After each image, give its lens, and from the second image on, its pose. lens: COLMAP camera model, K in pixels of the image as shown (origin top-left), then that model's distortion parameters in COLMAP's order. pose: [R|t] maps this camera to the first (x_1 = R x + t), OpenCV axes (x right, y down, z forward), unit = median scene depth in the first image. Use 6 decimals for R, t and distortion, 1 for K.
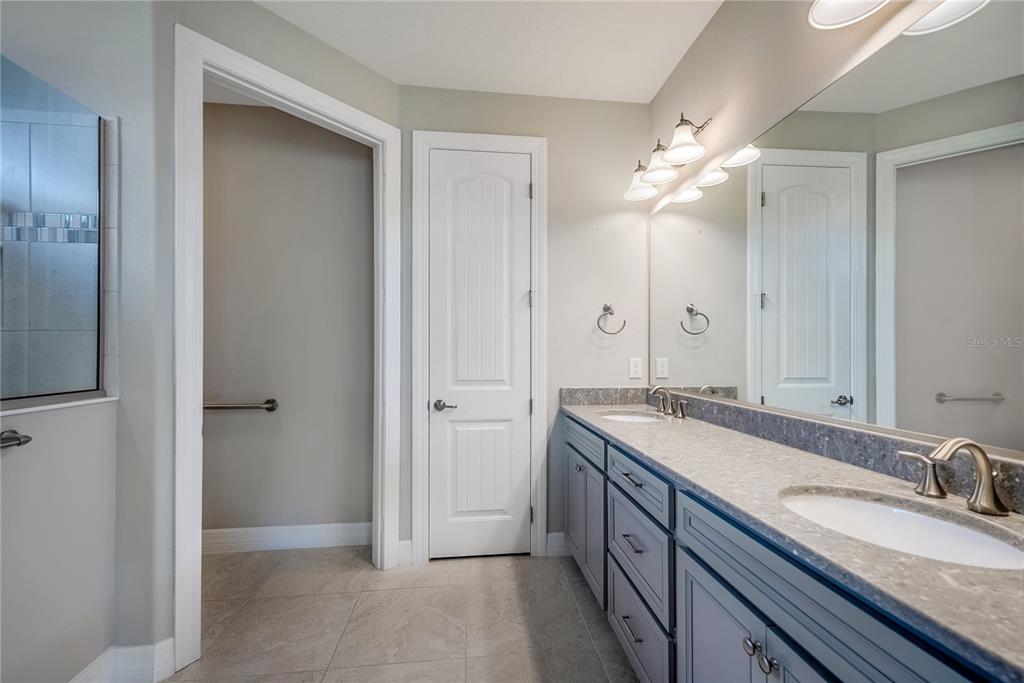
lens RADIAL K [[417.8, 0, 538.0], [0, 417.8, 332.2], [0, 0, 1]] dist [-0.026343, 0.000126]
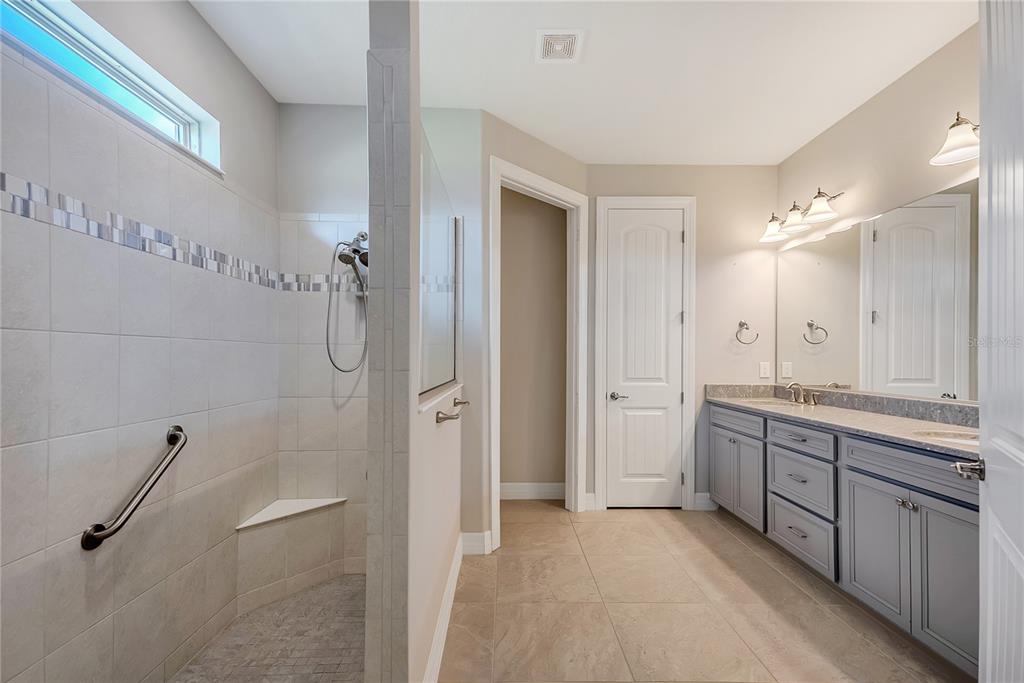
lens RADIAL K [[431.5, 0, 512.0], [0, 431.5, 341.5], [0, 0, 1]] dist [-0.012289, 0.000512]
pose [[0.988868, -0.003240, -0.148757, -0.364954], [0.004606, 0.999950, 0.008844, -0.018924], [0.148721, -0.009430, 0.988834, -0.466165]]
